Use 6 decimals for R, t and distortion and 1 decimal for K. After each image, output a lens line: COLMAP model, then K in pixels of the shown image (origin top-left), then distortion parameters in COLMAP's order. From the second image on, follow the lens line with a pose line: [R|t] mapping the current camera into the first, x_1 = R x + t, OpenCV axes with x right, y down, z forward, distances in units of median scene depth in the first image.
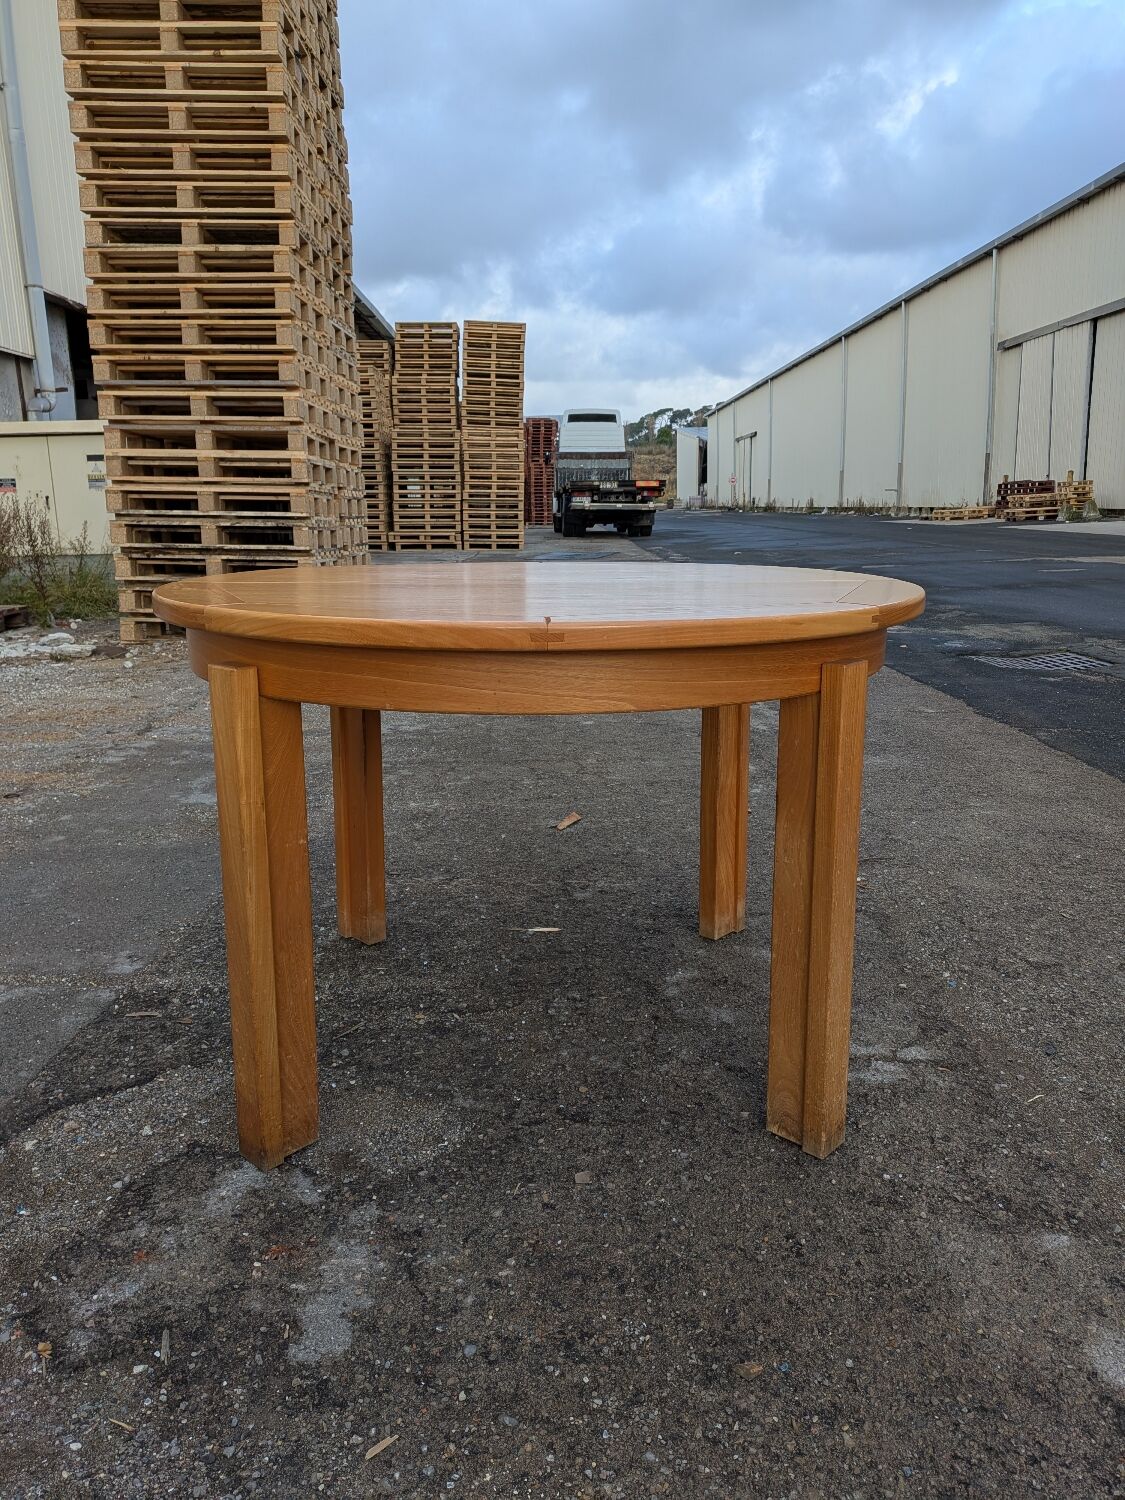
lens RADIAL K [[1073.9, 0, 574.3], [0, 1073.9, 736.0], [0, 0, 1]] dist [0.052913, -0.078036]
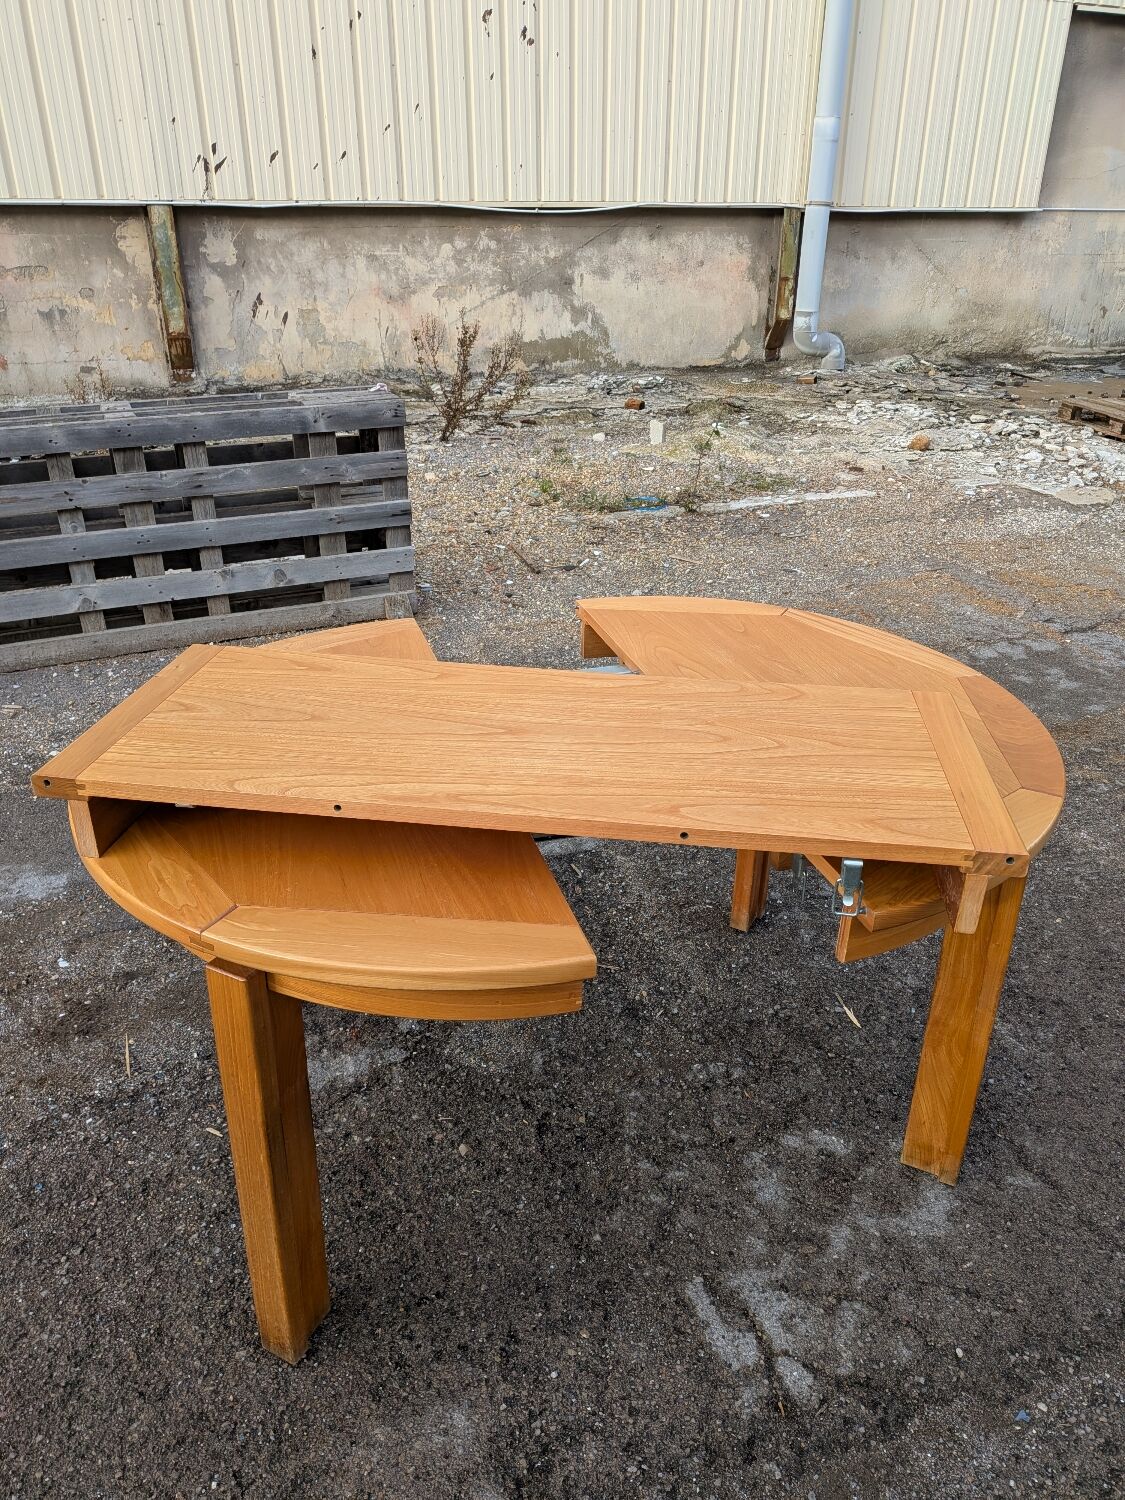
lens RADIAL K [[1073.9, 0, 575.7], [0, 1073.9, 750.0], [0, 0, 1]] dist [0.052913, -0.078036]
pose [[0.341017, 0.442193, -0.829562, 0.643880], [-0.213118, 0.895849, 0.389918, -0.398385], [0.915581, 0.043826, 0.399739, 0.388688]]
